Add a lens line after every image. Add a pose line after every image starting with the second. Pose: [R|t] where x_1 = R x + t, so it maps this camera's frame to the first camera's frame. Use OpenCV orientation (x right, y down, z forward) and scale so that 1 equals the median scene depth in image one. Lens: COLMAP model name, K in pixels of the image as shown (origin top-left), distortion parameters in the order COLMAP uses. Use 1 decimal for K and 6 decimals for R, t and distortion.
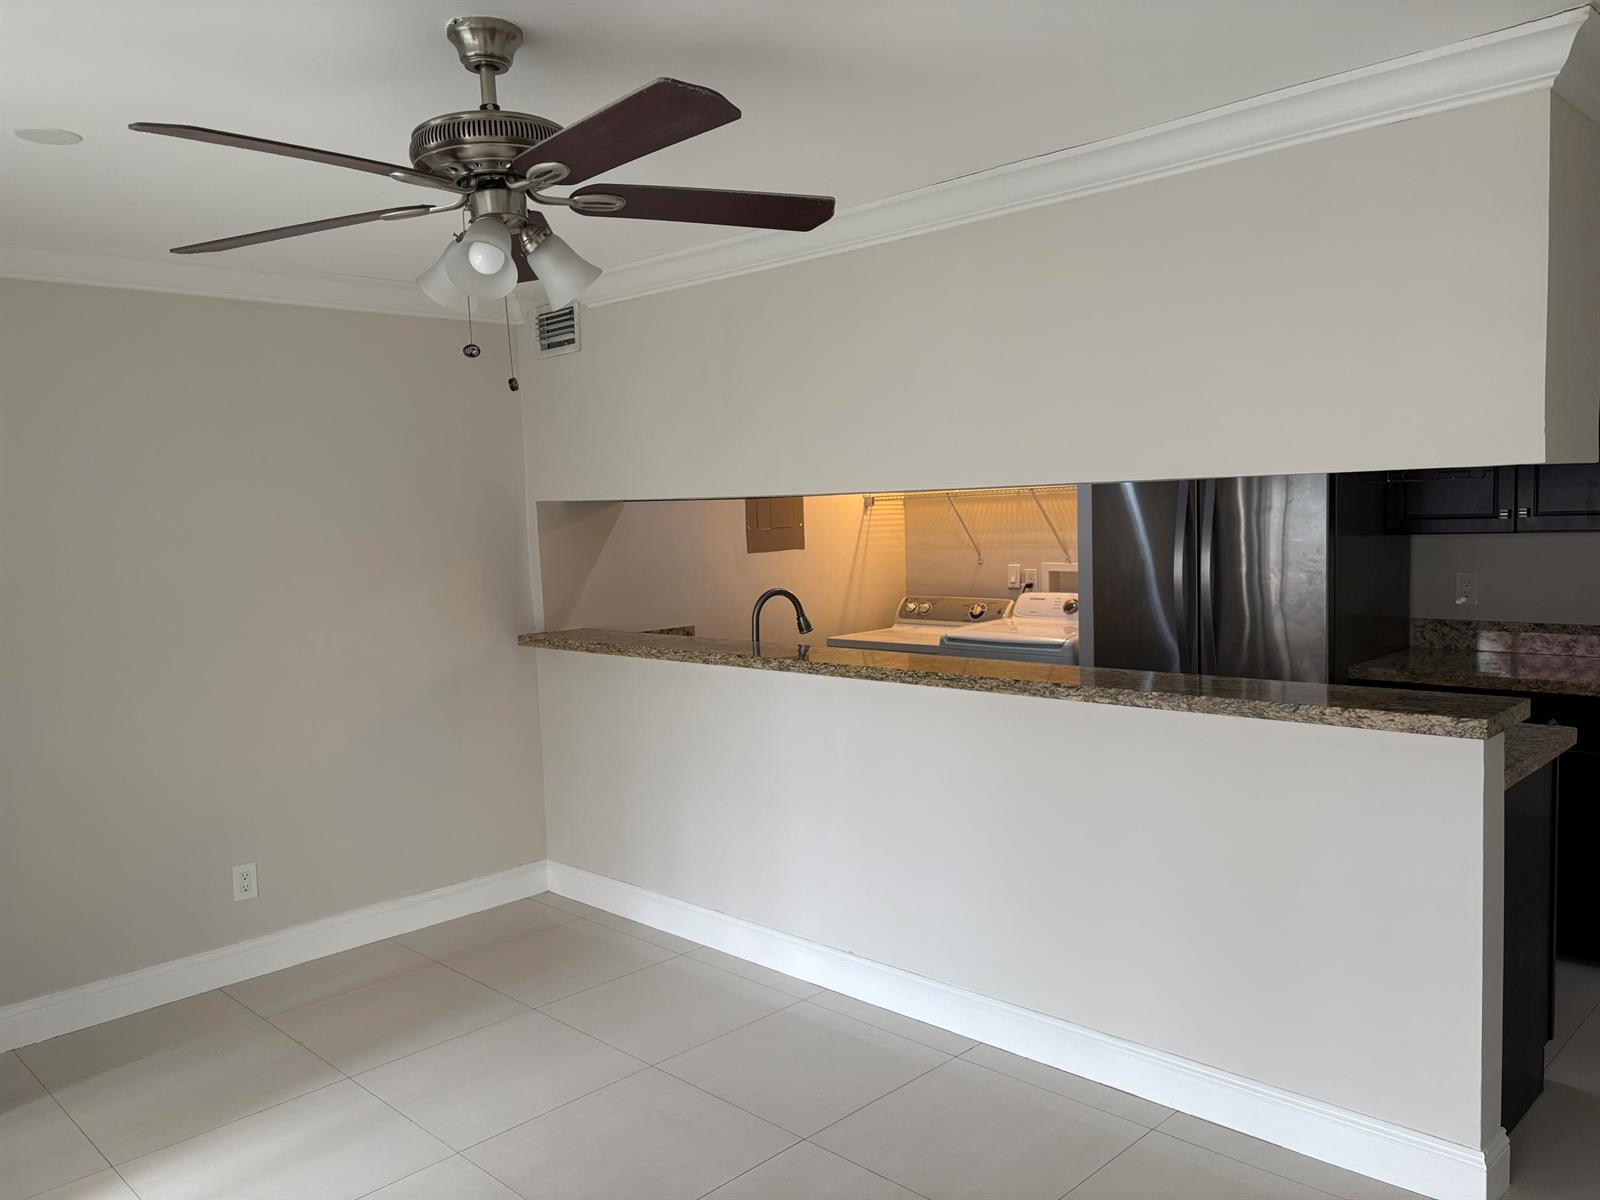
lens RADIAL K [[1218.4, 0, 797.0], [0, 1218.4, 611.7], [0, 0, 1]] dist [0.078812, -0.063371]
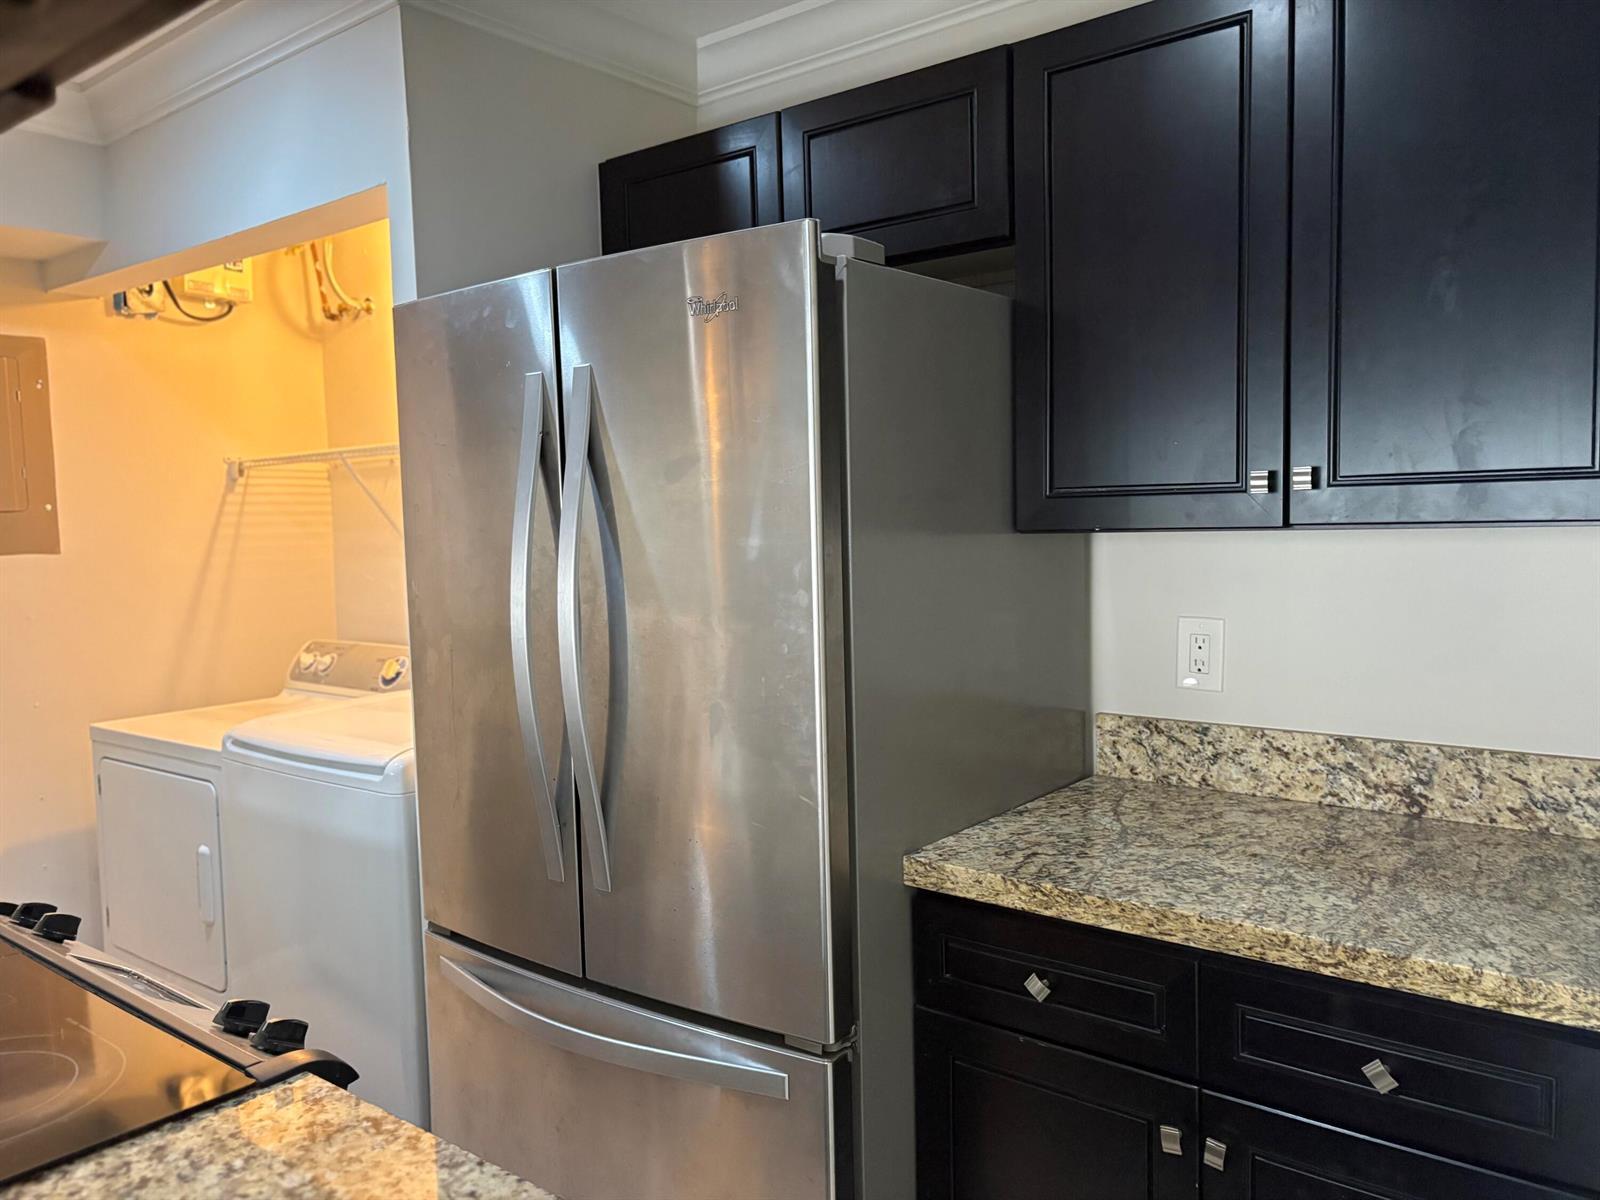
lens RADIAL K [[1223.3, 0, 800.0], [0, 1223.3, 600.0], [0, 0, 1]] dist [0.074832, -0.045200]
pose [[0.994280, 0.005874, 0.106641, 0.347326], [-0.003980, 0.999831, -0.017965, -0.030035], [-0.106728, 0.017437, 0.994135, 0.567052]]
